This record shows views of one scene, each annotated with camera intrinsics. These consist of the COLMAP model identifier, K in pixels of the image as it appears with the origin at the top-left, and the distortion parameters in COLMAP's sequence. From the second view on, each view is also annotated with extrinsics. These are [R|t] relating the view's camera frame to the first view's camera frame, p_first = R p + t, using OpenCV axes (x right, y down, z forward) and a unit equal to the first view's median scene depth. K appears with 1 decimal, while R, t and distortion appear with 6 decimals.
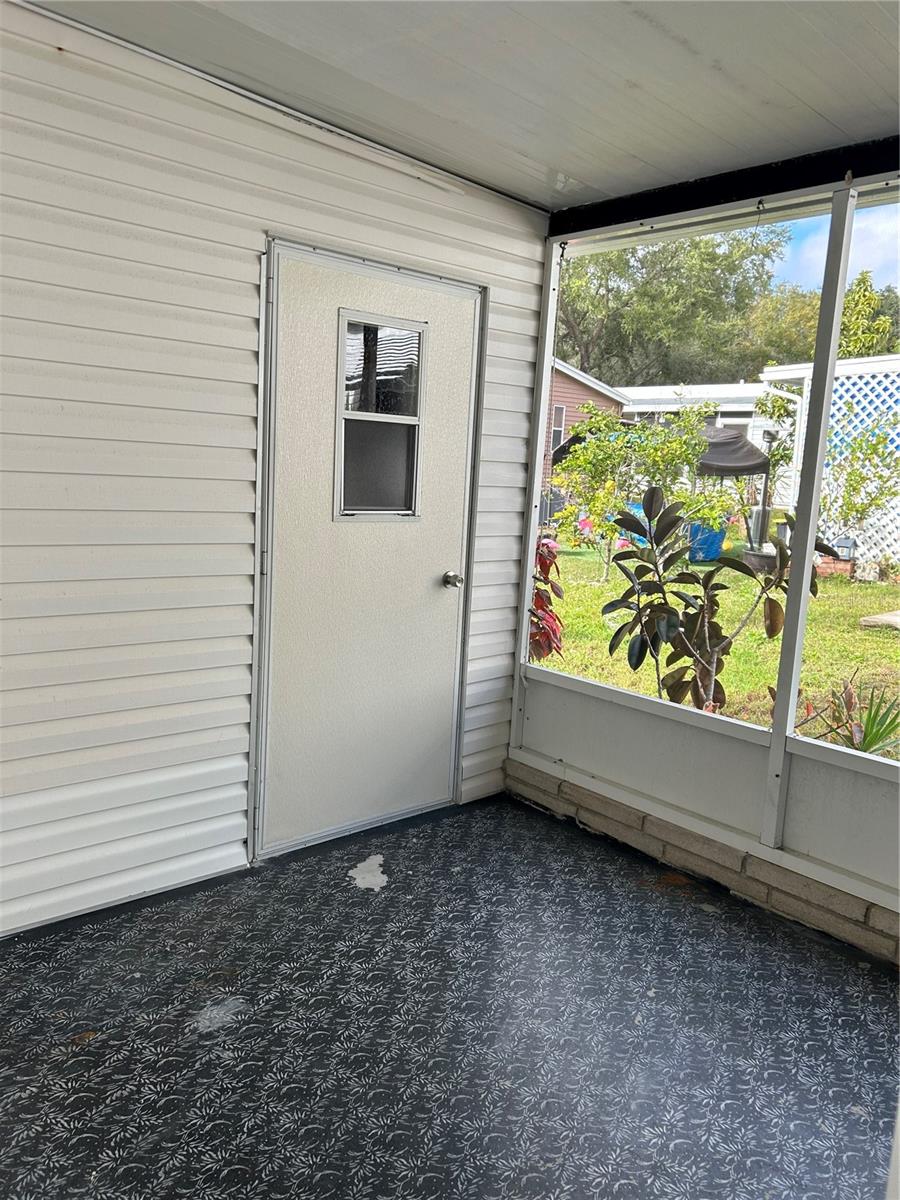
lens RADIAL K [[903.8, 0, 436.2], [0, 903.8, 586.2], [0, 0, 1]] dist [0.056229, -0.058559]
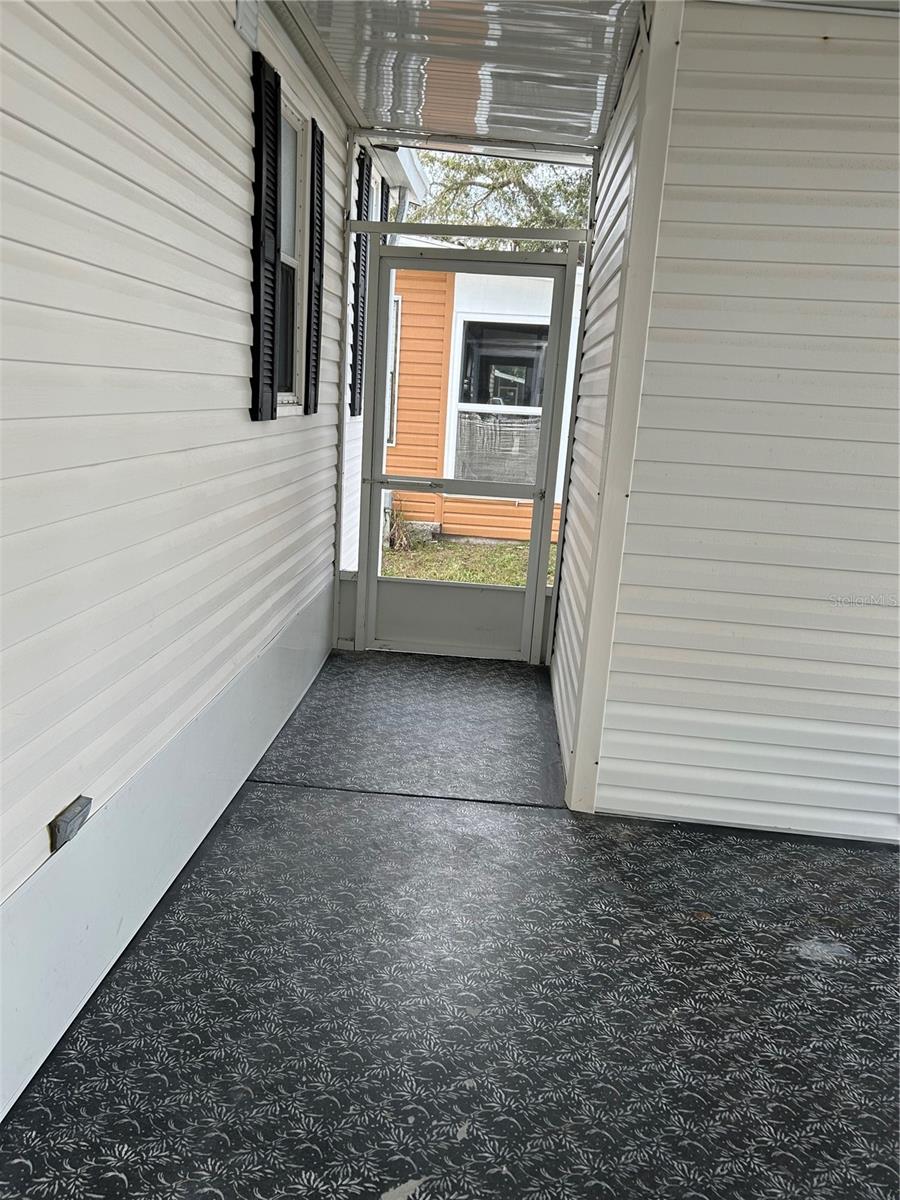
lens RADIAL K [[903.8, 0, 445.3], [0, 903.8, 602.4], [0, 0, 1]] dist [0.056229, -0.058559]
pose [[0.692589, 0.153728, -0.704761, 0.118397], [-0.120110, 0.987964, 0.097467, 0.014806], [0.711262, 0.017144, 0.702718, -0.052744]]
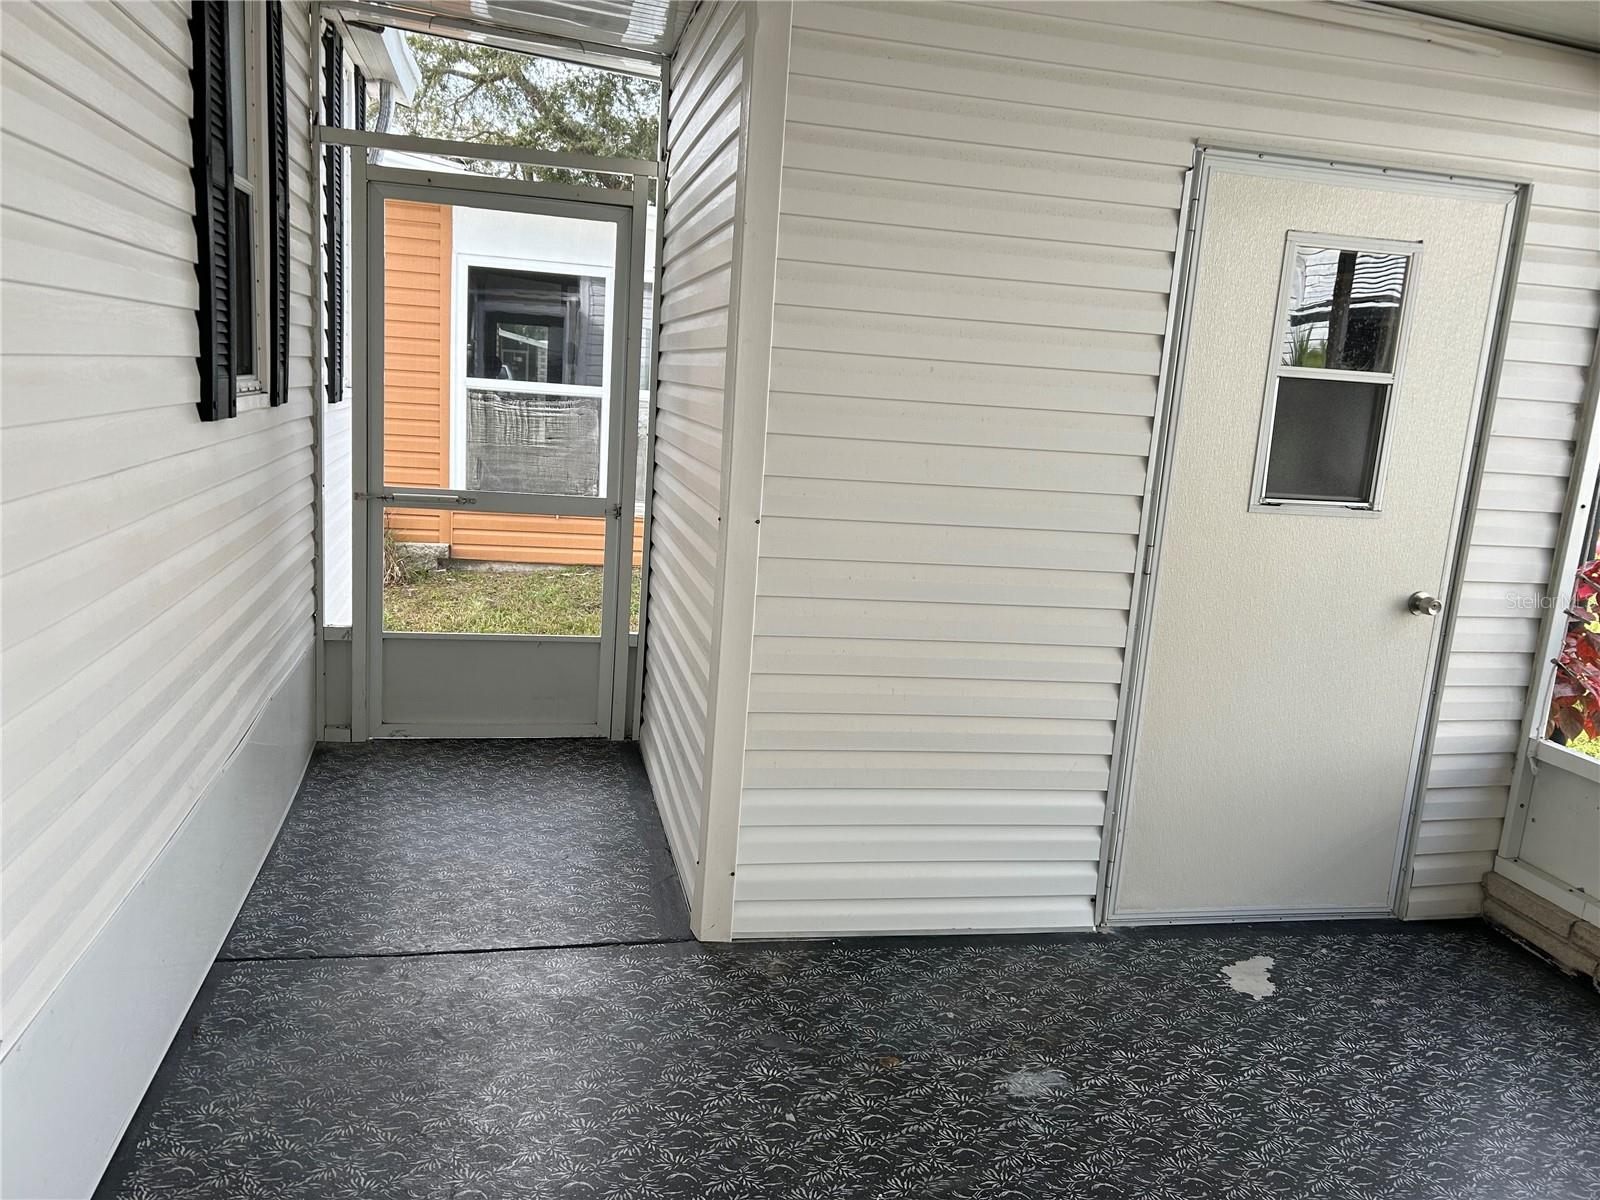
lens RADIAL K [[1205.0, 0, 801.3], [0, 1205.0, 610.2], [0, 0, 1]] dist [0.056229, -0.058559]
pose [[0.874650, 0.099952, -0.474339, 0.054497], [-0.089122, 0.994989, 0.045327, -0.002755], [0.476492, 0.002628, 0.879175, -0.085453]]
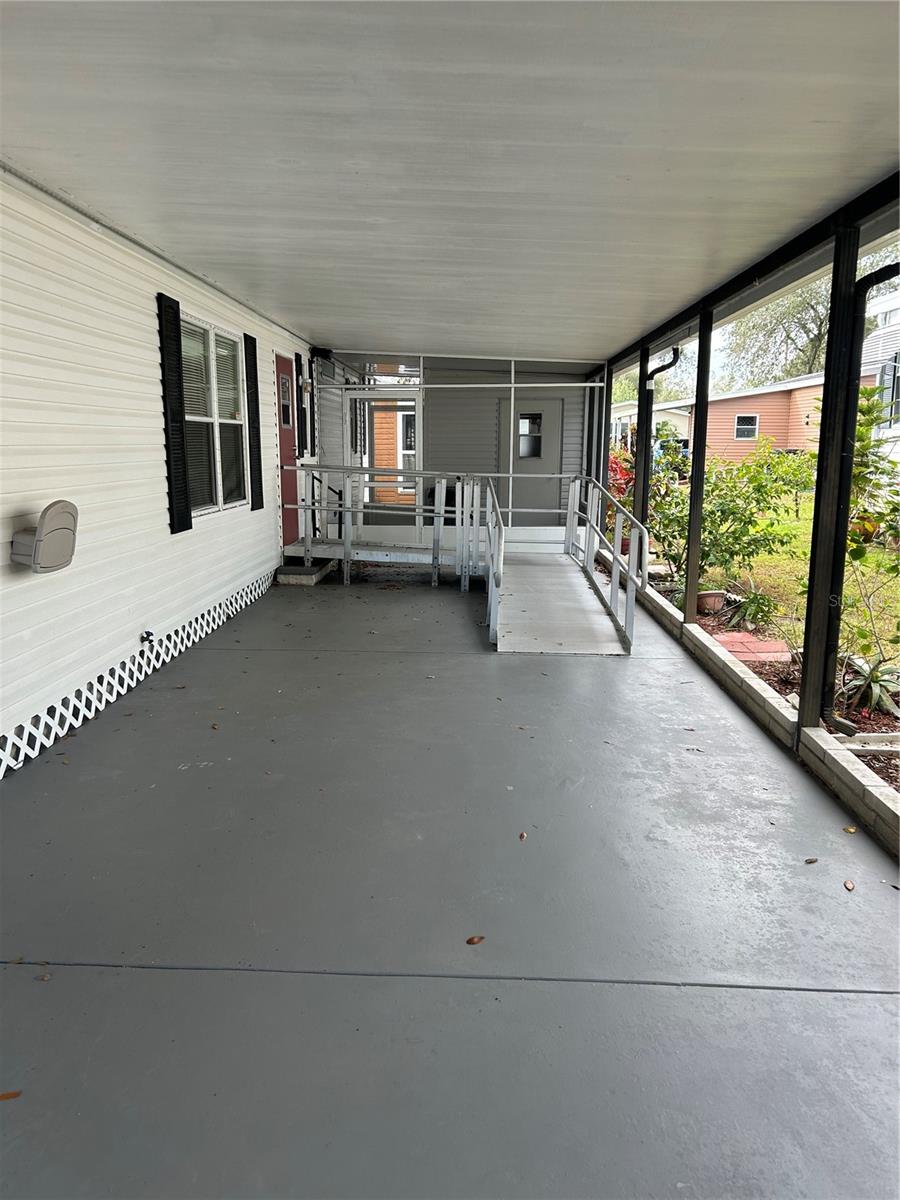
lens RADIAL K [[903.8, 0, 447.2], [0, 903.8, 606.6], [0, 0, 1]] dist [0.056229, -0.058559]
pose [[0.719911, 0.070615, -0.690465, 2.972002], [-0.055575, 0.997482, 0.044069, 0.505814], [0.691838, 0.006647, 0.722022, -2.607393]]
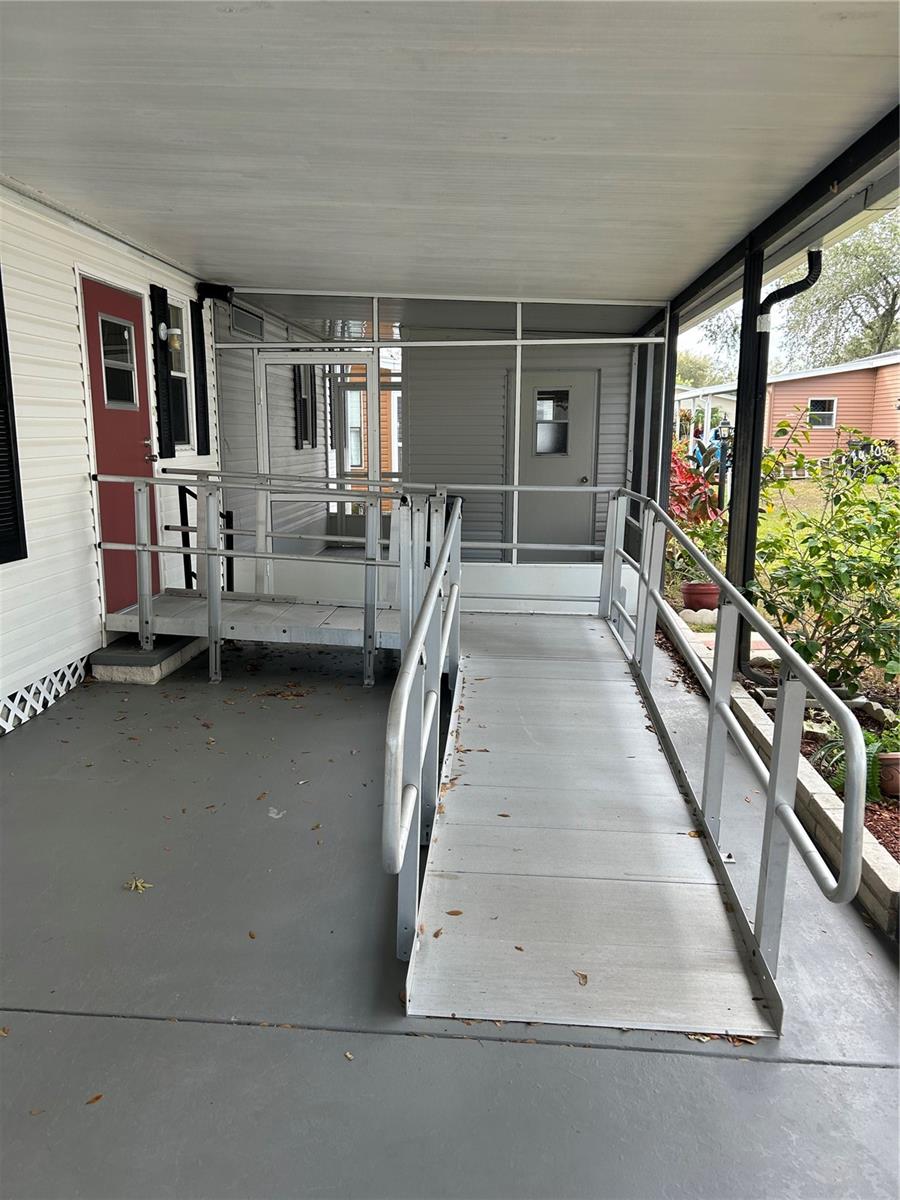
lens RADIAL K [[903.8, 0, 450.3], [0, 903.8, 597.6], [0, 0, 1]] dist [0.056229, -0.058559]
pose [[0.693183, 0.075733, -0.716772, 2.108806], [-0.058844, 0.997091, 0.048443, 0.296606], [0.718356, 0.008598, 0.695623, -1.449024]]
